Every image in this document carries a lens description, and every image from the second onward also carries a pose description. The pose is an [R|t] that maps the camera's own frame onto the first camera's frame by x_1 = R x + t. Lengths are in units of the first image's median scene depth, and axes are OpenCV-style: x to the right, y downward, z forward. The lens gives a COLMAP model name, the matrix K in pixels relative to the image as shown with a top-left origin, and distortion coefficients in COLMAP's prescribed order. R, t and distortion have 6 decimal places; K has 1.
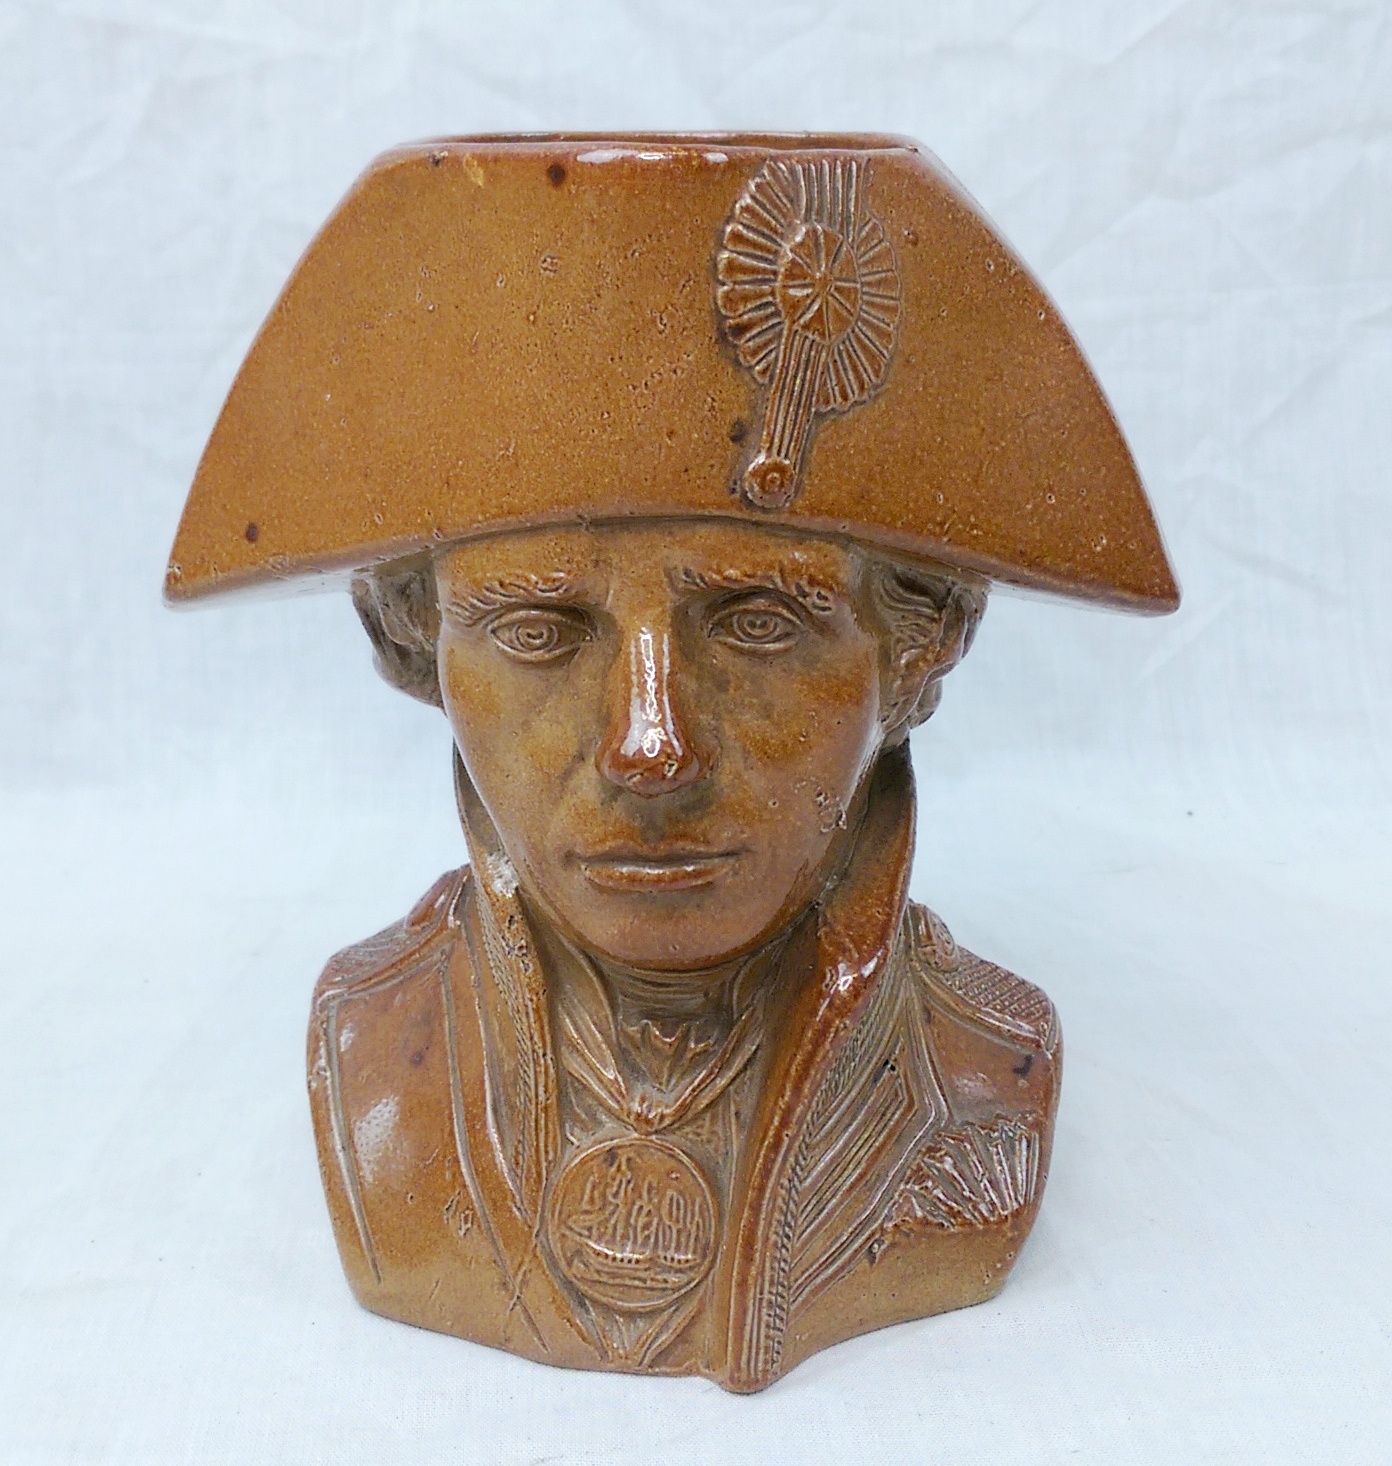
lens RADIAL K [[1852.0, 0, 696.0], [0, 1852.0, 733.0], [0, 0, 1]] dist [0.127577, -0.004502]
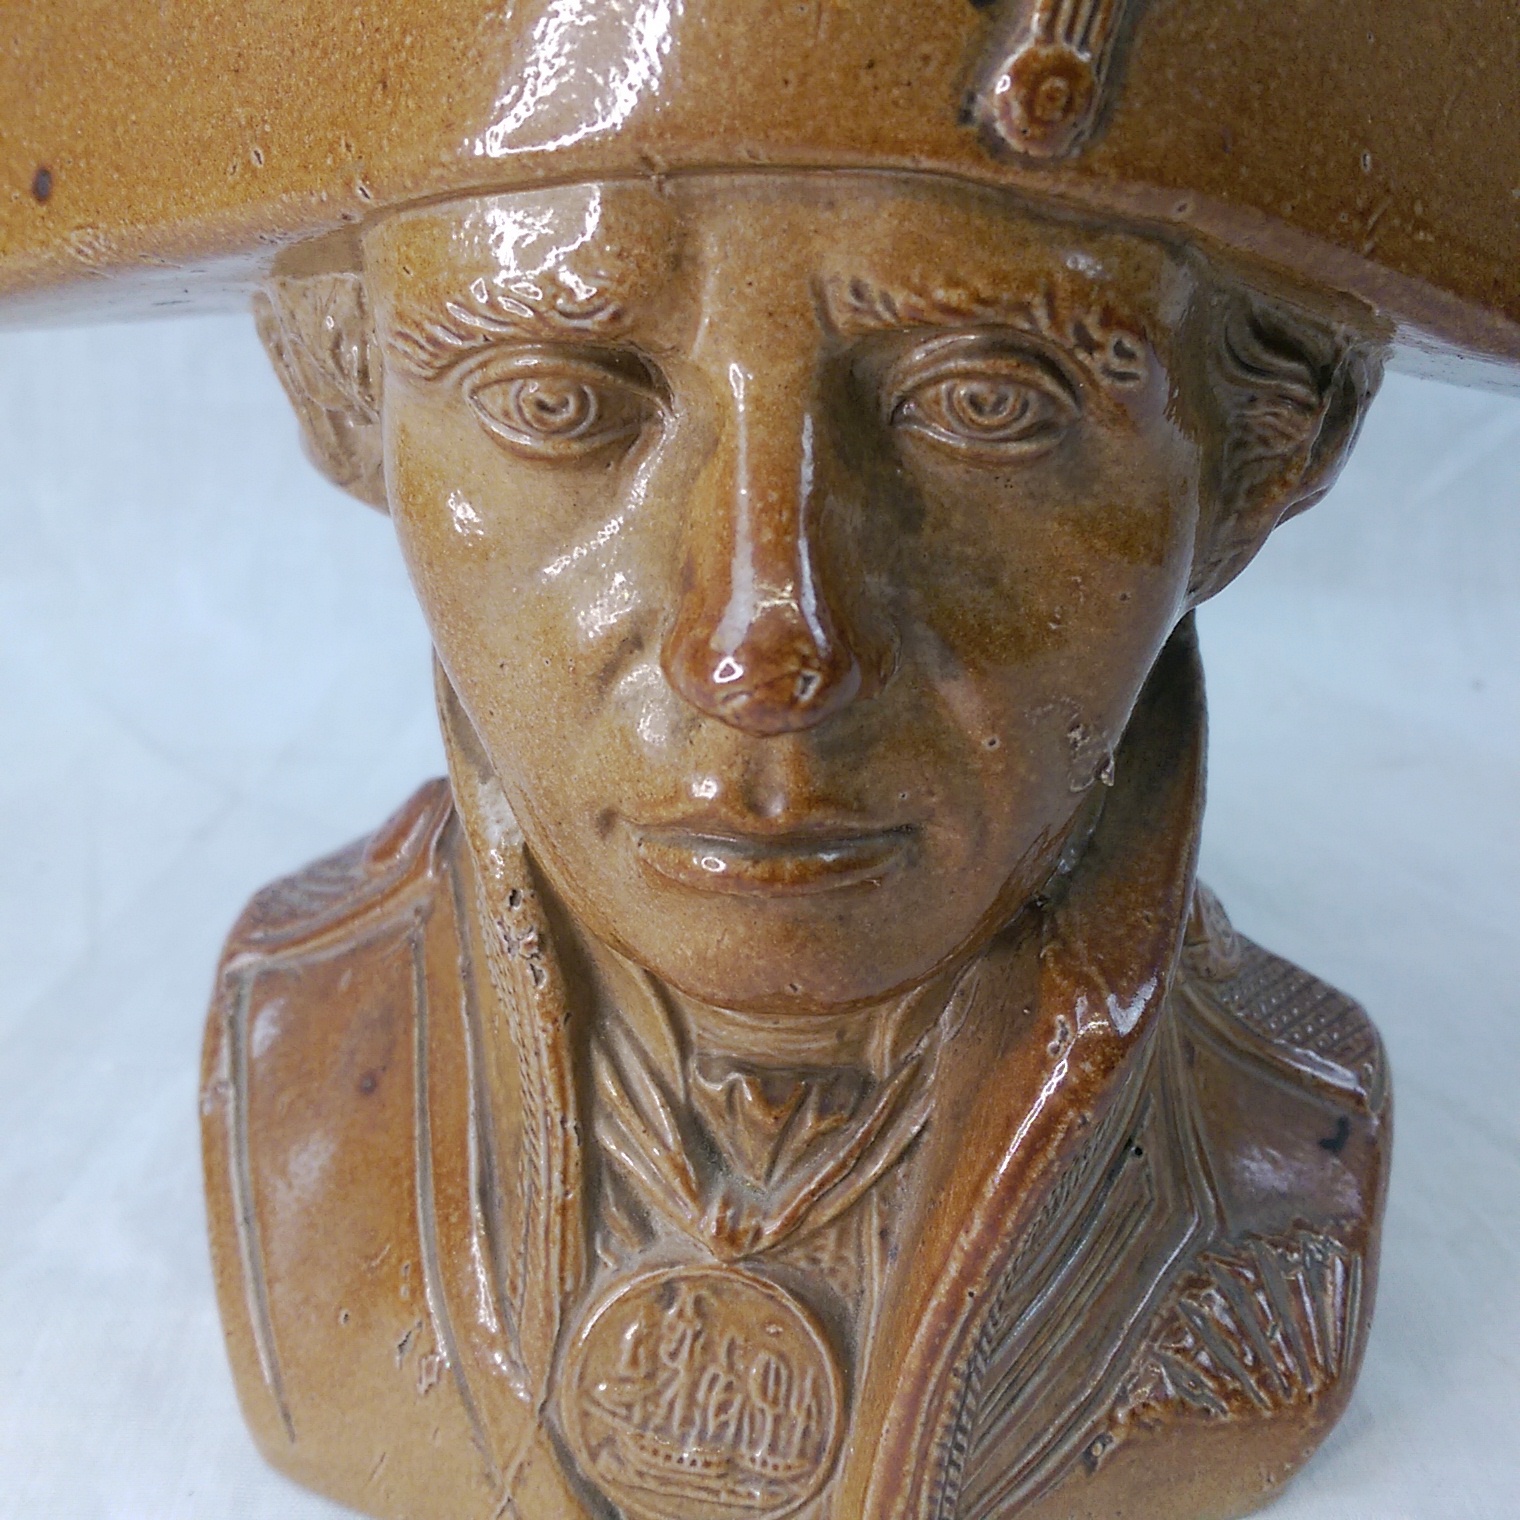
lens RADIAL K [[1895.3, 0, 773.6], [0, 1895.3, 756.0], [0, 0, 1]] dist [0.117398, -0.189654]
pose [[0.998908, 0.046205, -0.006964, -0.016104], [-0.044945, 0.990851, 0.127259, -0.023895], [0.012780, -0.126807, 0.991845, 0.423498]]
